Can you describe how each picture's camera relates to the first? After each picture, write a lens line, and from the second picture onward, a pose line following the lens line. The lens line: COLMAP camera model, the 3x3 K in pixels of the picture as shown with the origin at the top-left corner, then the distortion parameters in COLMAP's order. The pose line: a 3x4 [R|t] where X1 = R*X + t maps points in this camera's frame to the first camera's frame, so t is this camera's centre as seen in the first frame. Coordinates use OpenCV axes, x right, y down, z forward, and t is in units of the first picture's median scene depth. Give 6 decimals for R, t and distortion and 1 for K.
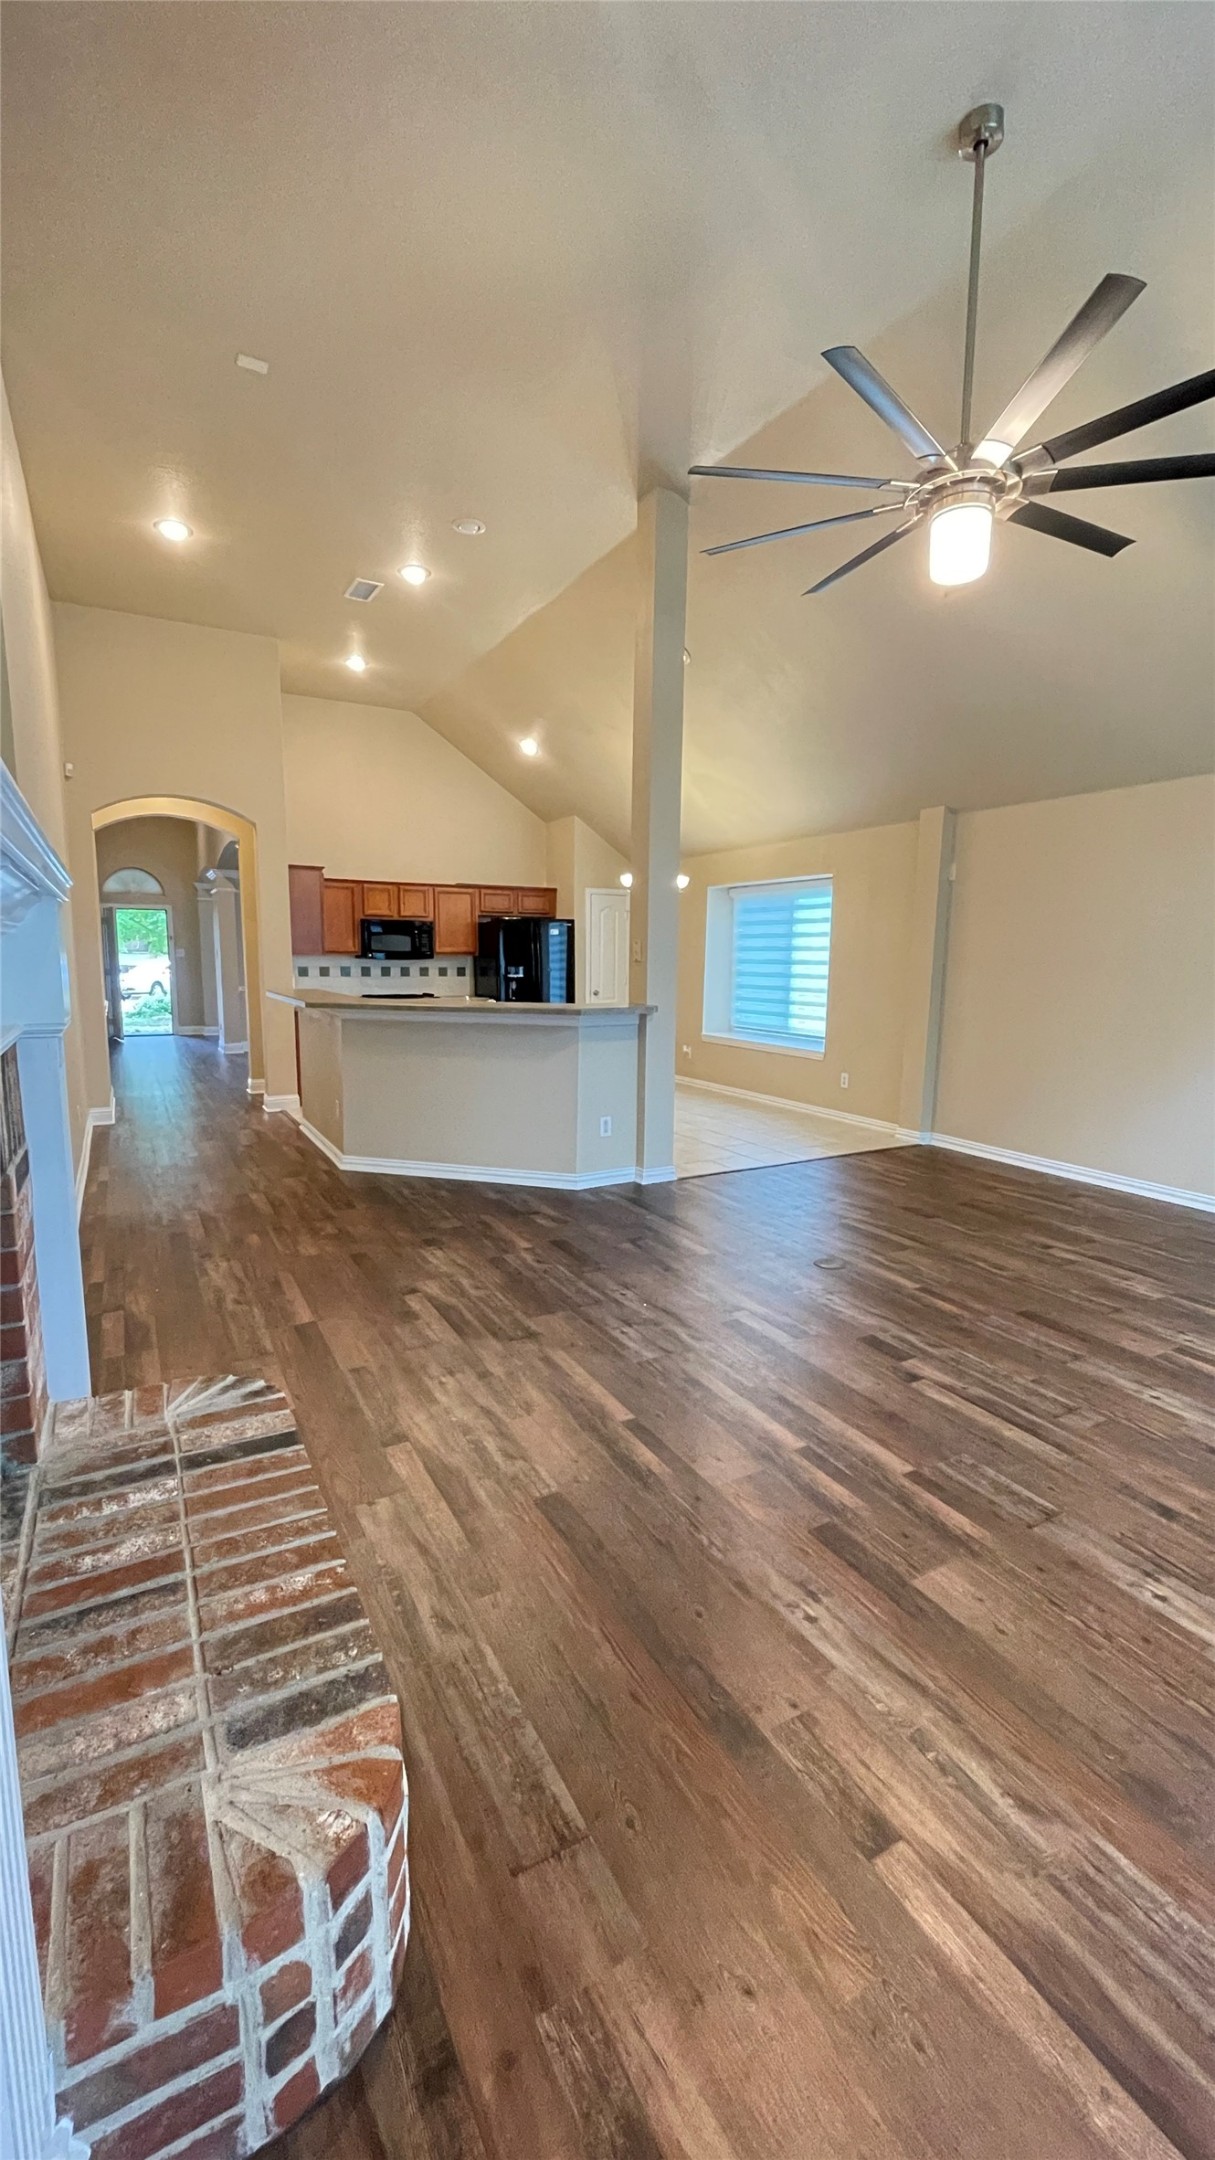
lens RADIAL K [[870.0, 0, 606.0], [0, 870.0, 1072.9], [0, 0, 1]] dist [-0.000088, -0.002768]
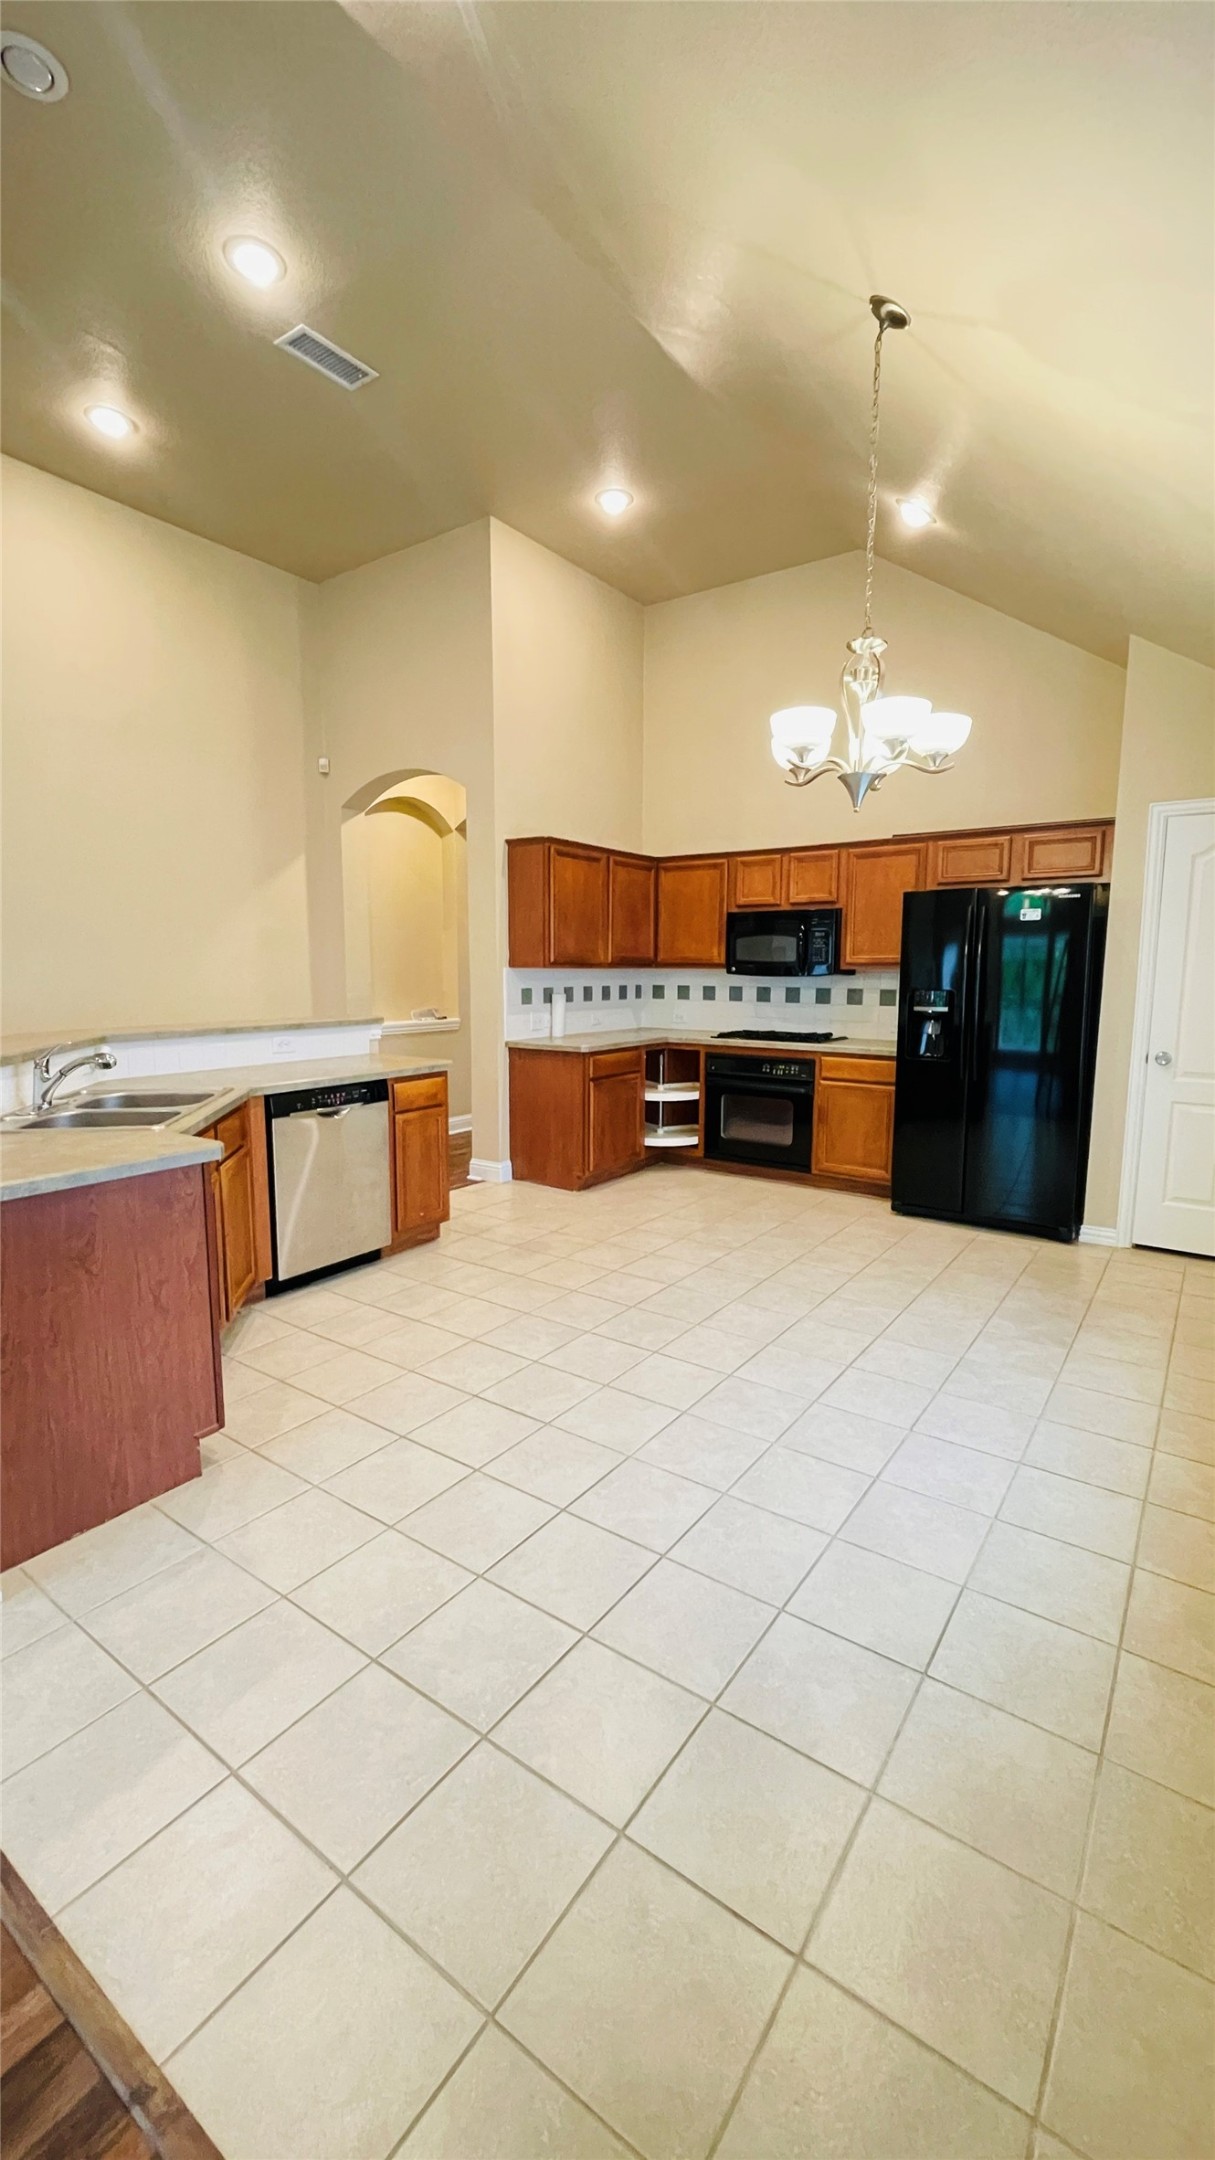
lens RADIAL K [[870.0, 0, 606.0], [0, 870.0, 1072.9], [0, 0, 1]] dist [-0.000088, -0.002768]
pose [[0.417144, 0.103894, -0.902883, 0.270916], [-0.125637, 0.990498, 0.055929, -0.081526], [0.900115, 0.090105, 0.426233, 0.637706]]
